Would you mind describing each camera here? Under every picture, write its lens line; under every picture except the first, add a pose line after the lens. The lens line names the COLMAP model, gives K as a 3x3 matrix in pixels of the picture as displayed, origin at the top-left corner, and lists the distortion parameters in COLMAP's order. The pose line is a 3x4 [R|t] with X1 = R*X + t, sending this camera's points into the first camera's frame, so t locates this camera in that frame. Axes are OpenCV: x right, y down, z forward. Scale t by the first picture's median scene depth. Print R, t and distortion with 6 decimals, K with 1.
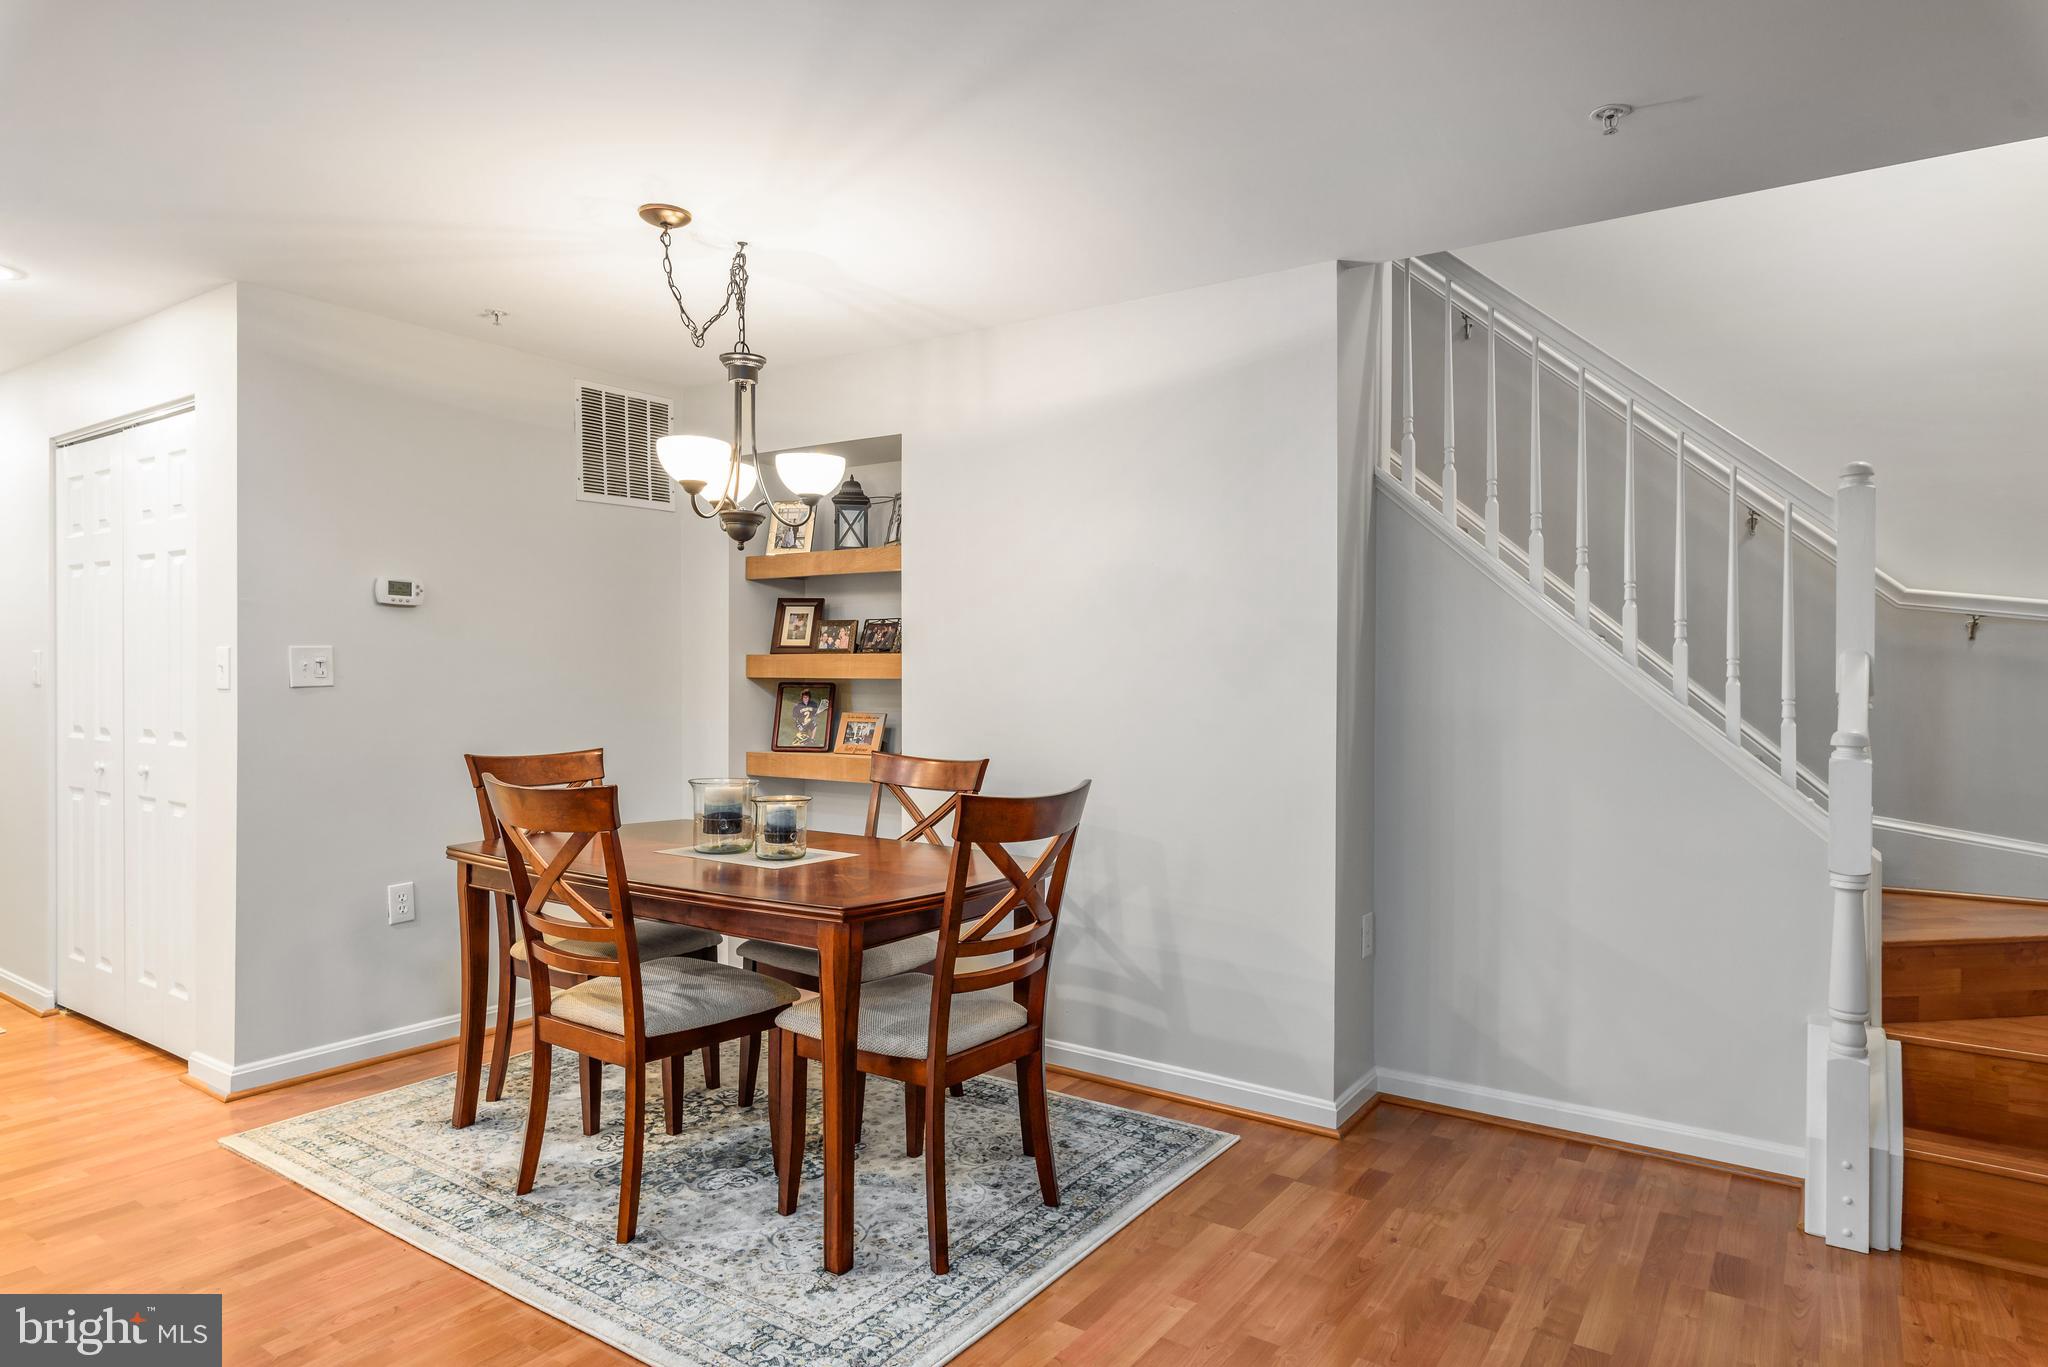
lens RADIAL K [[1146.9, 0, 1046.4], [0, 1146.9, 673.0], [0, 0, 1]] dist [0.001768, -0.000800]
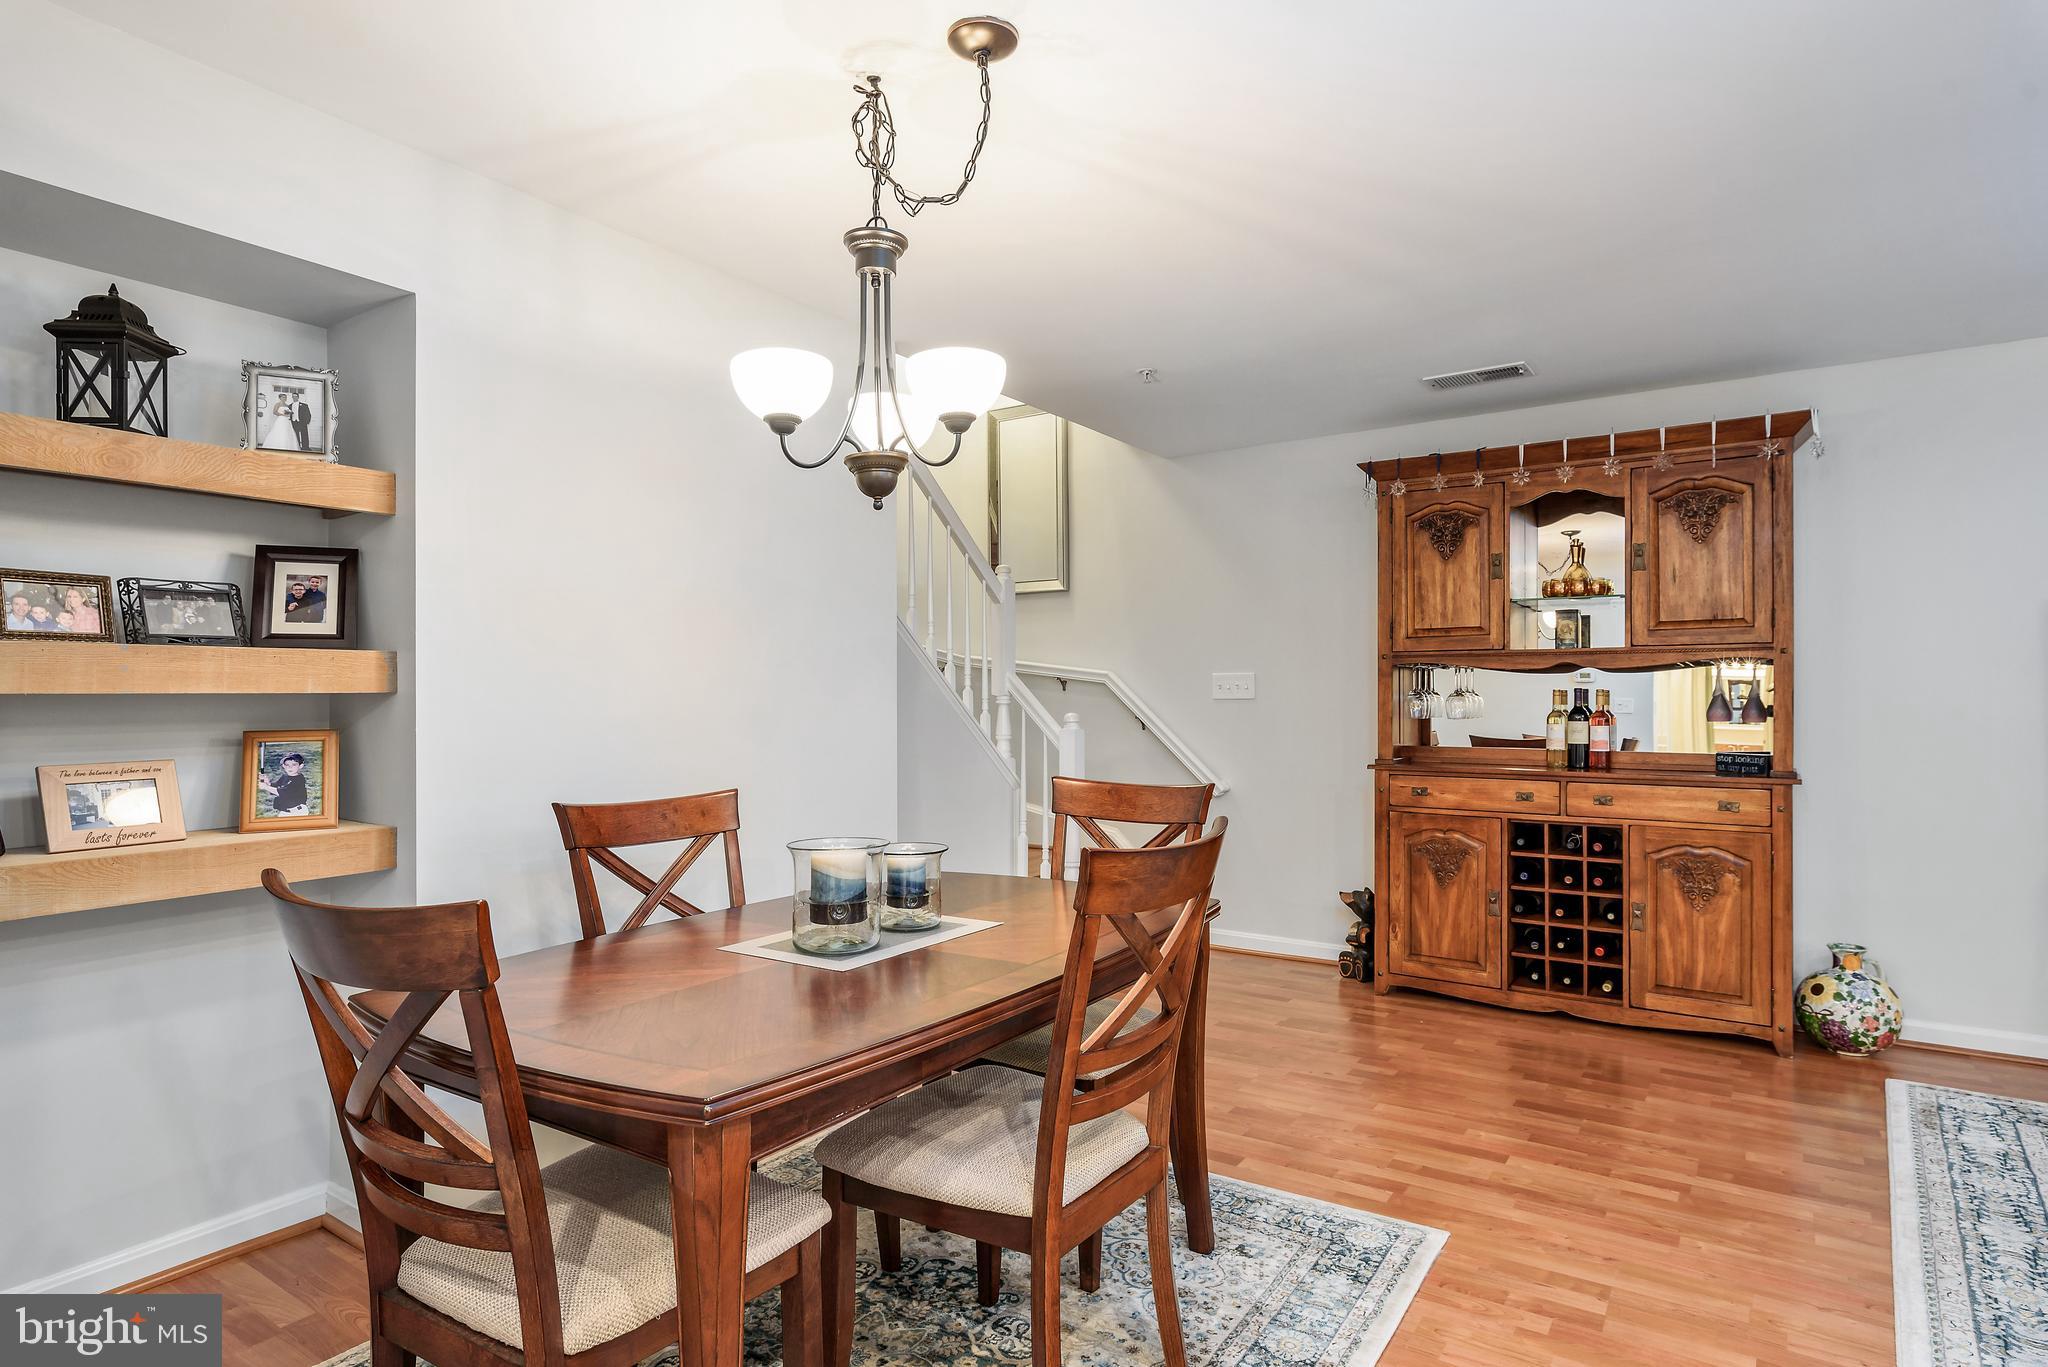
lens RADIAL K [[1119.2, 0, 1037.8], [0, 1119.2, 680.0], [0, 0, 1]] dist [-0.003262, 0.002874]
pose [[-0.001919, -0.001090, 0.999998, -0.956347], [-0.000755, 0.999999, 0.001089, -0.003481], [-0.999998, -0.000752, -0.001920, 0.885887]]
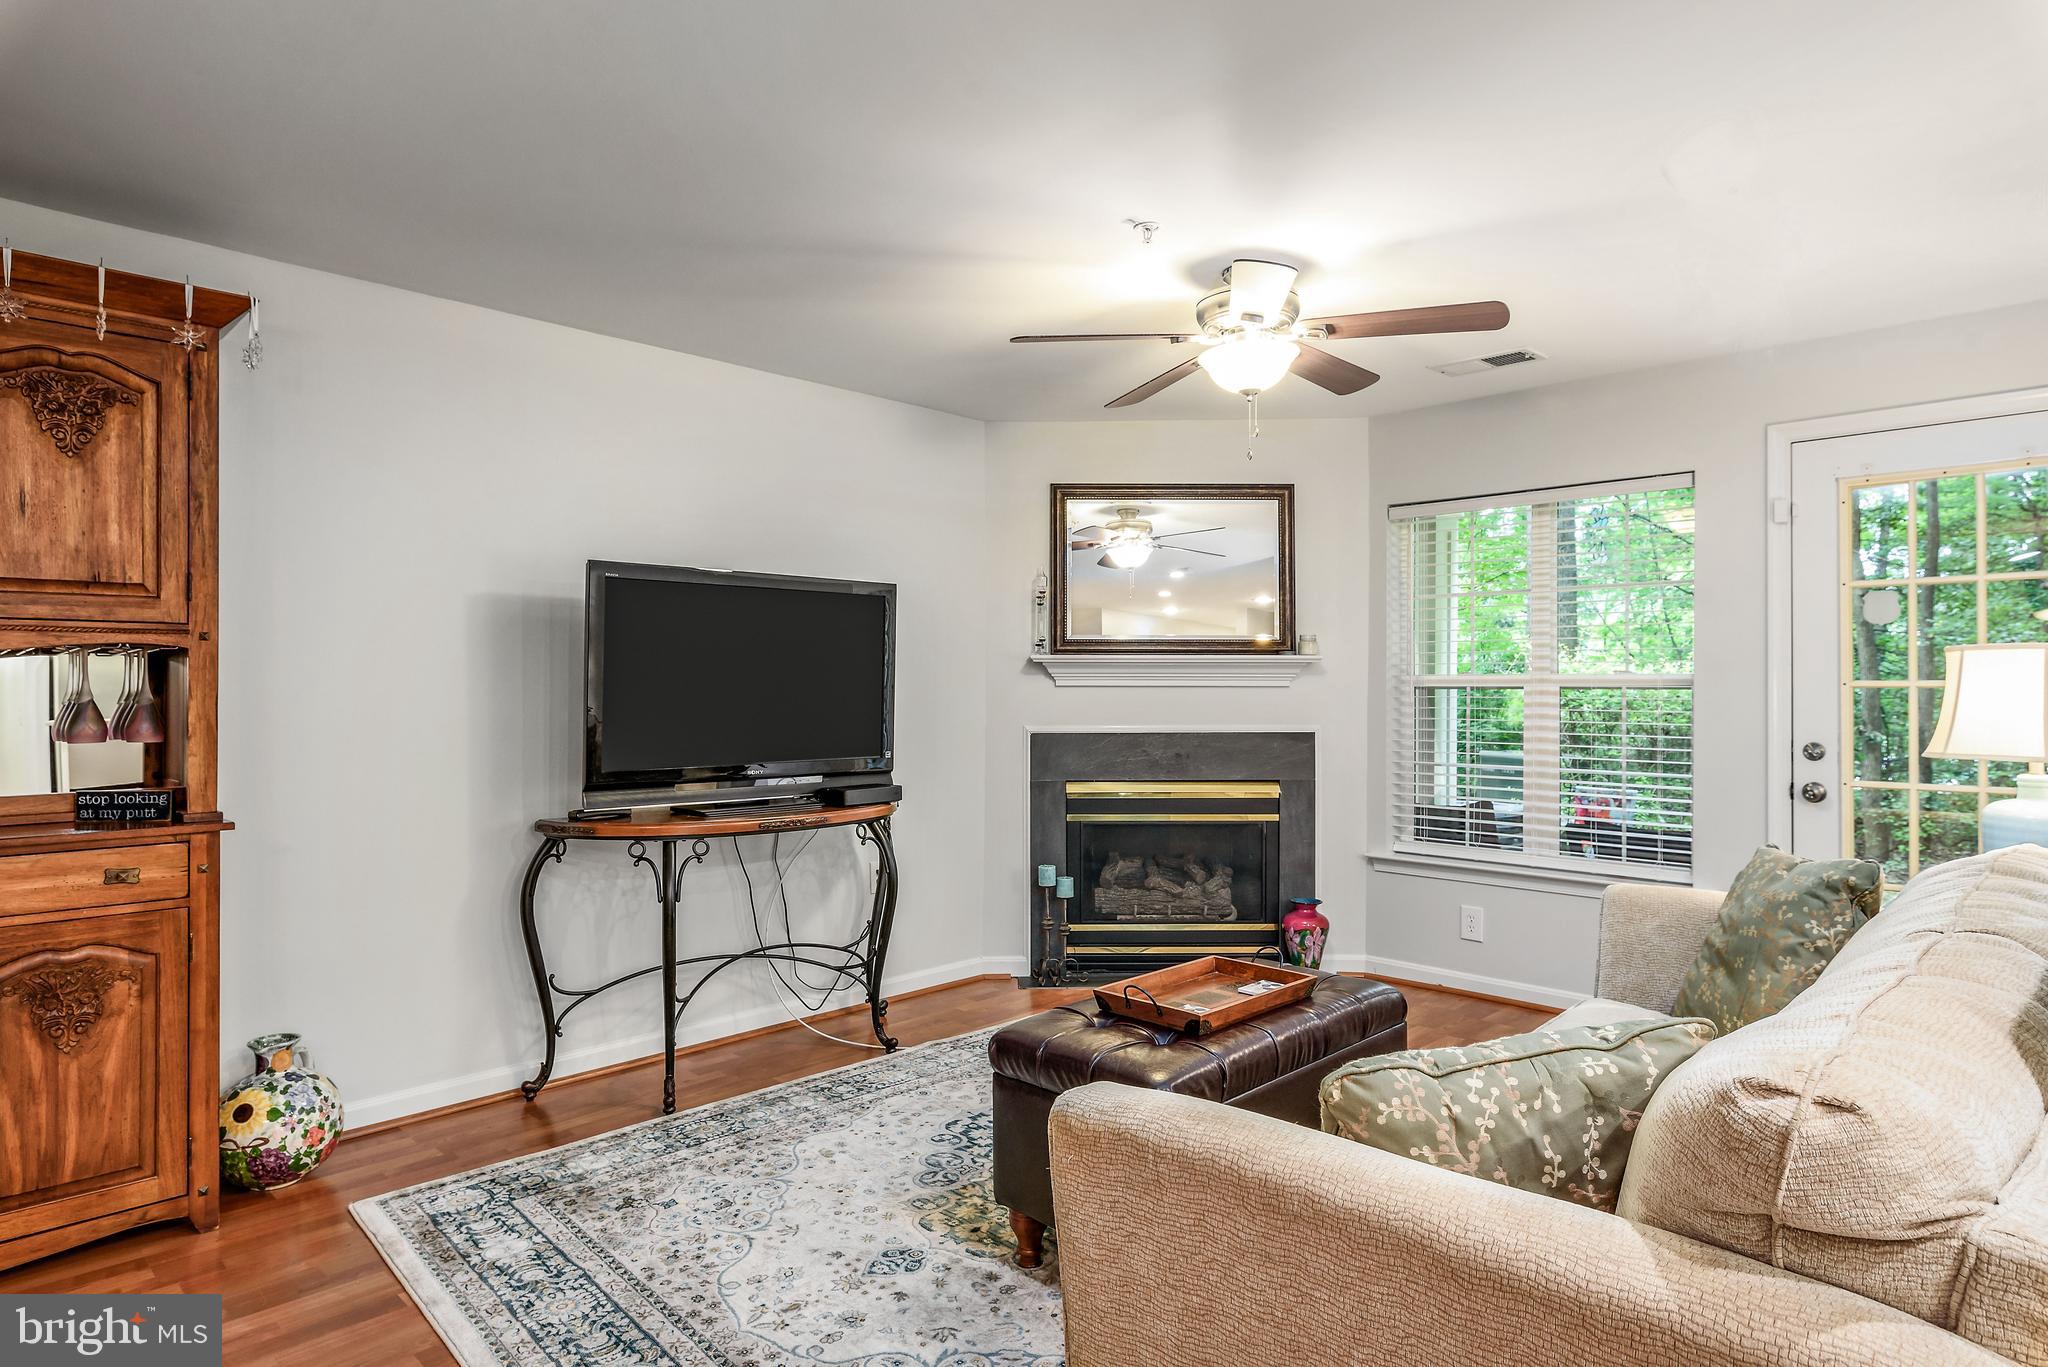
lens RADIAL K [[1146.9, 0, 1011.9], [0, 1146.9, 682.8], [0, 0, 1]] dist [0.001768, -0.000800]
pose [[-0.979776, -0.008905, 0.199900, -0.487229], [-0.009837, 0.999945, -0.003671, -0.002677], [-0.199856, -0.005564, -0.979810, 0.787314]]
